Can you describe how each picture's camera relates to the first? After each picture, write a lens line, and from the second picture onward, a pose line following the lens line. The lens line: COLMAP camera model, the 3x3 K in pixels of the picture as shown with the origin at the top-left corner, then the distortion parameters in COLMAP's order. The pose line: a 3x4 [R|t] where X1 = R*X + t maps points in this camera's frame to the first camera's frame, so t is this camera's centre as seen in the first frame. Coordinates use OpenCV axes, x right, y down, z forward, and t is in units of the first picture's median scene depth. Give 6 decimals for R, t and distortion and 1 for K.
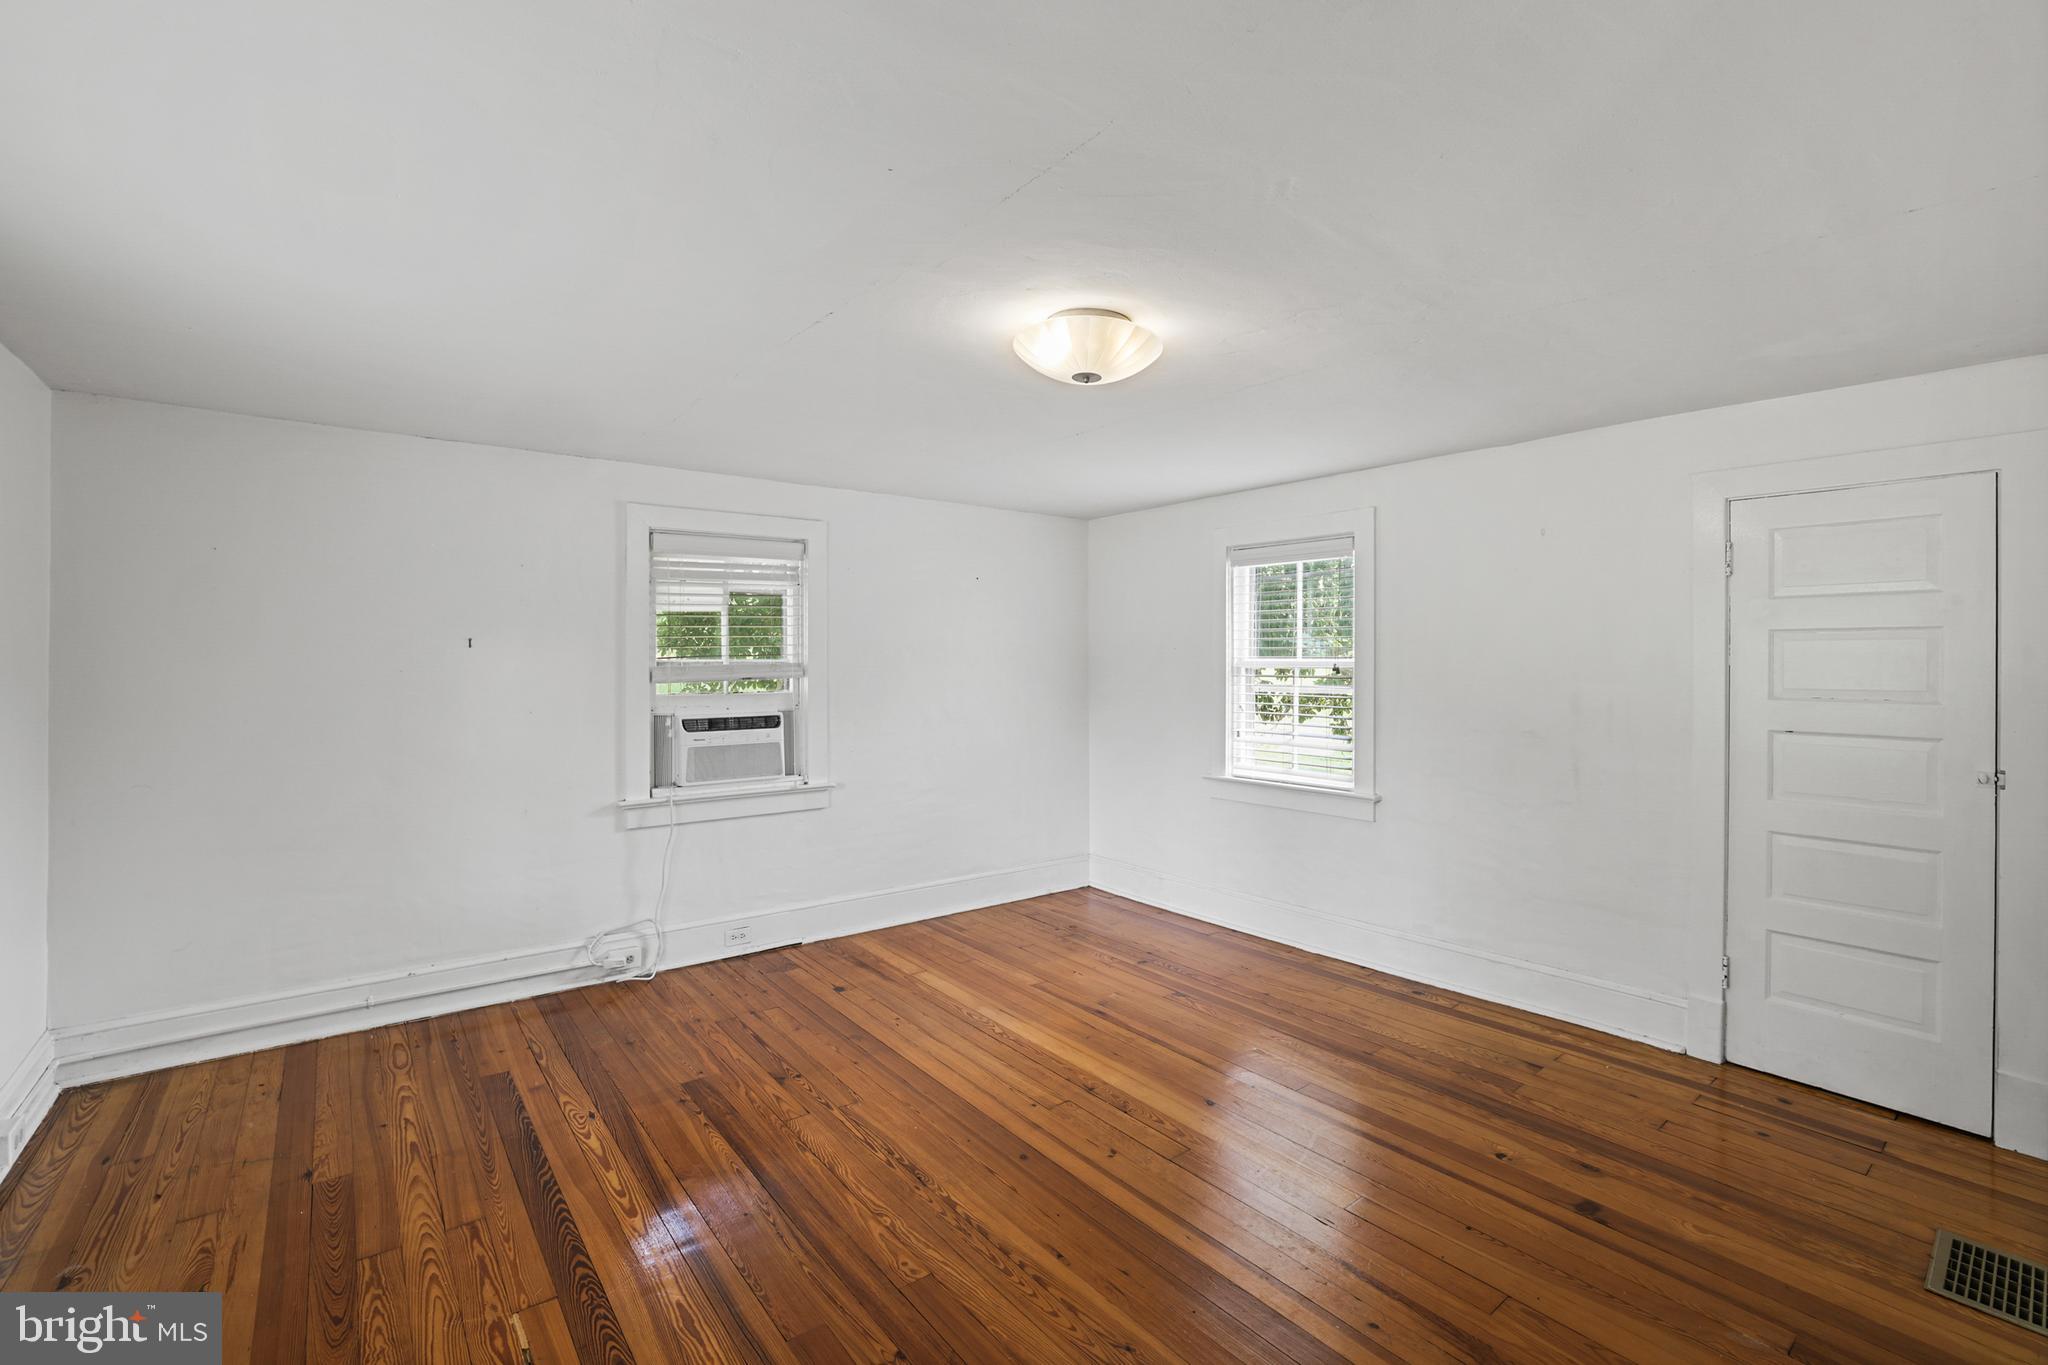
lens RADIAL K [[894.9, 0, 1024.0], [0, 894.9, 682.5], [0, 0, 1]] dist [-0.029474, 0.000630]
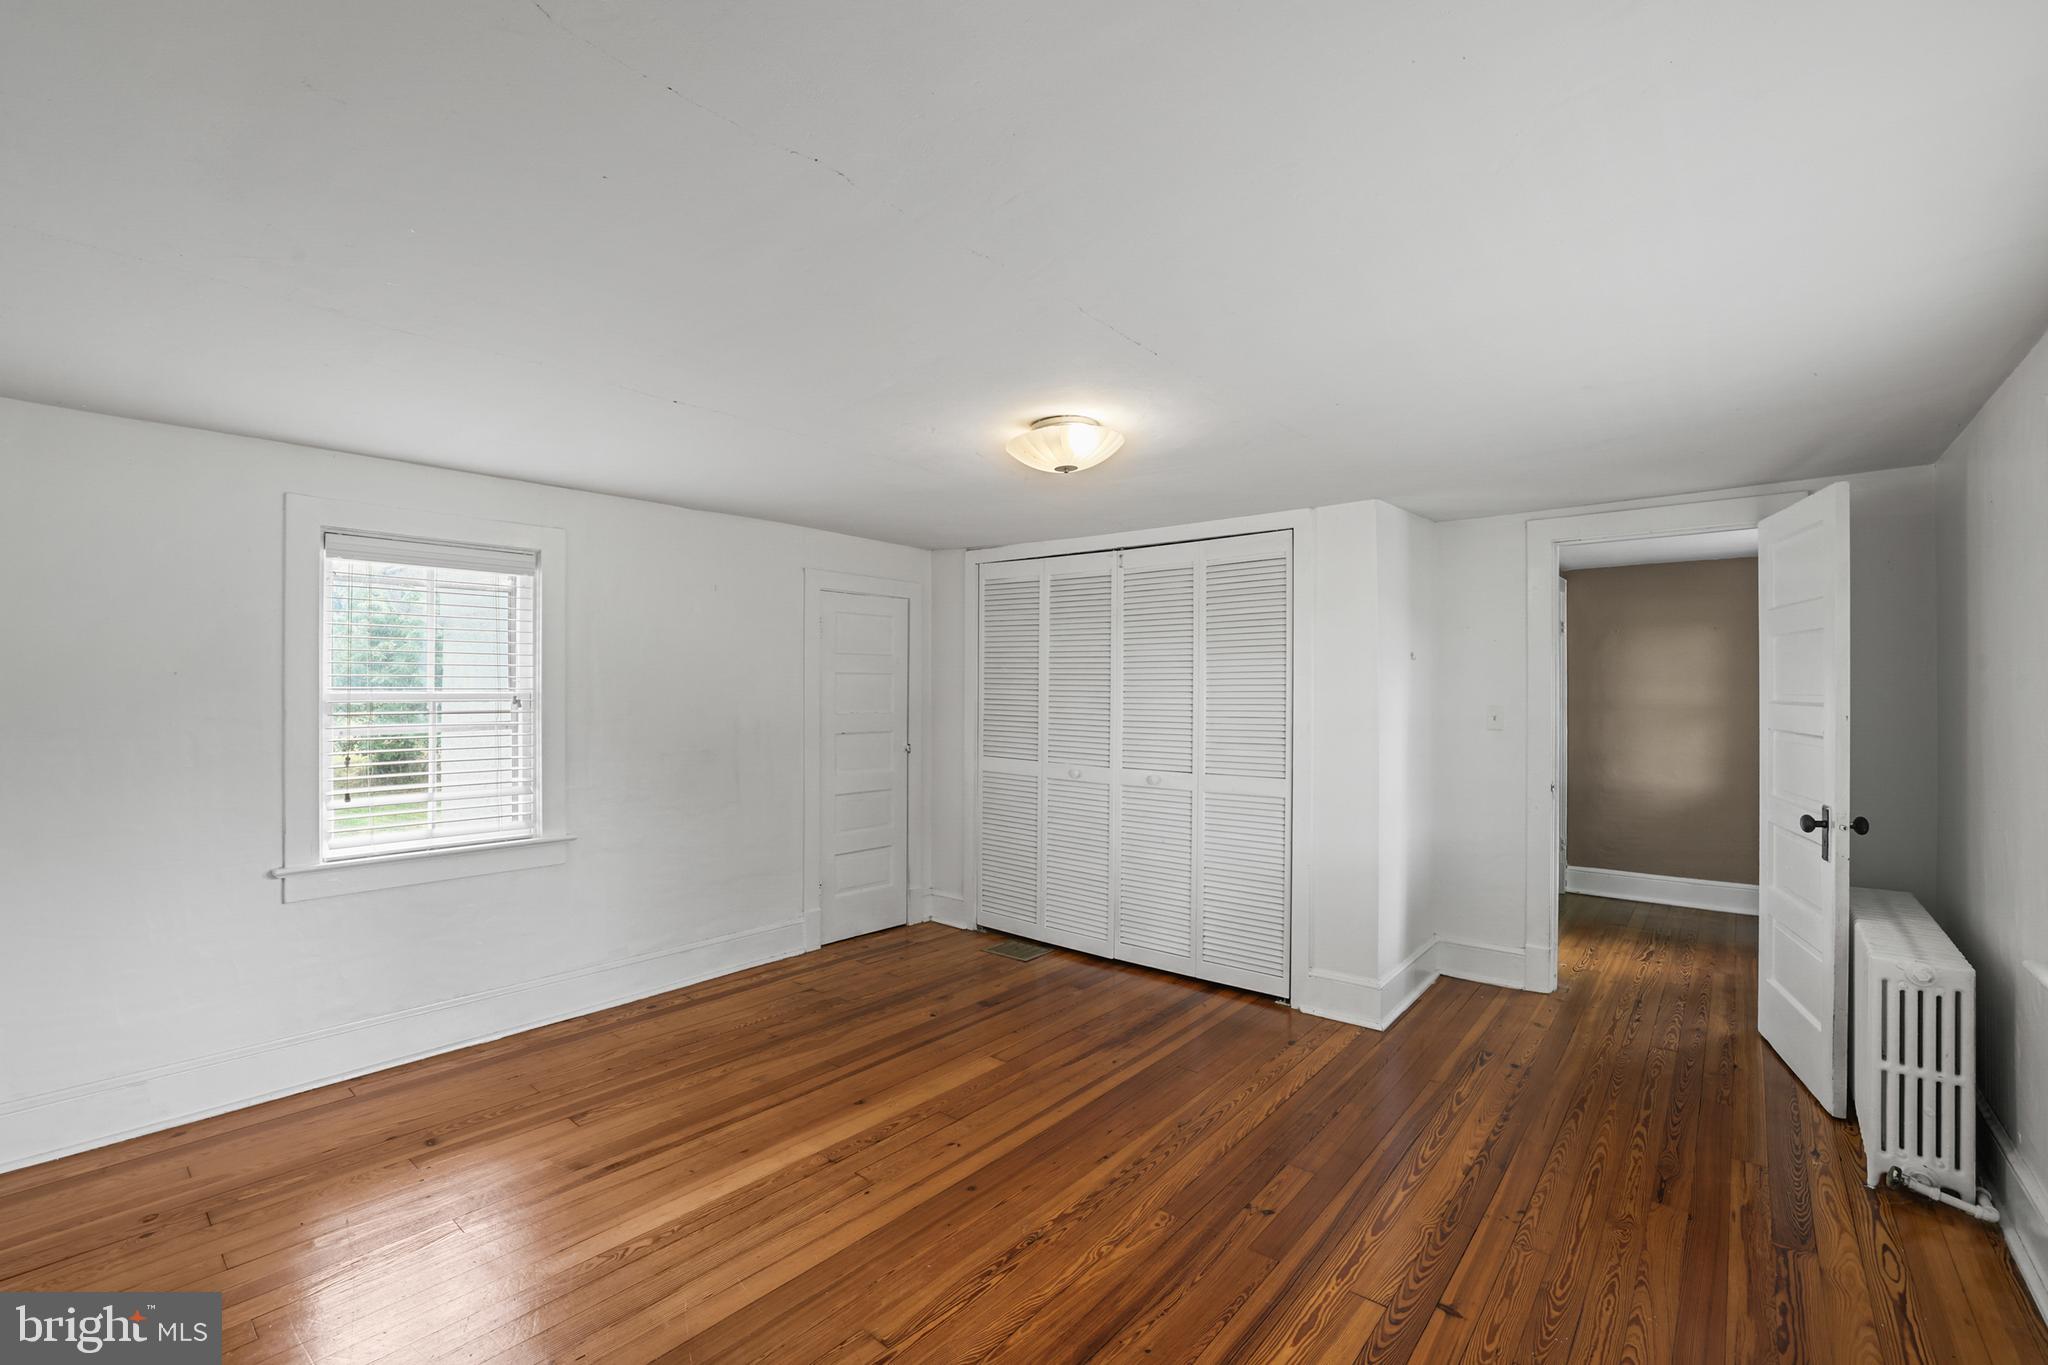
lens RADIAL K [[894.9, 0, 1024.0], [0, 894.9, 682.5], [0, 0, 1]] dist [-0.029474, 0.000630]
pose [[-0.214266, 0.007056, 0.976750, -0.812674], [0.021206, 0.999772, -0.002571, -0.028397], [-0.976545, 0.020162, -0.214367, 0.932595]]
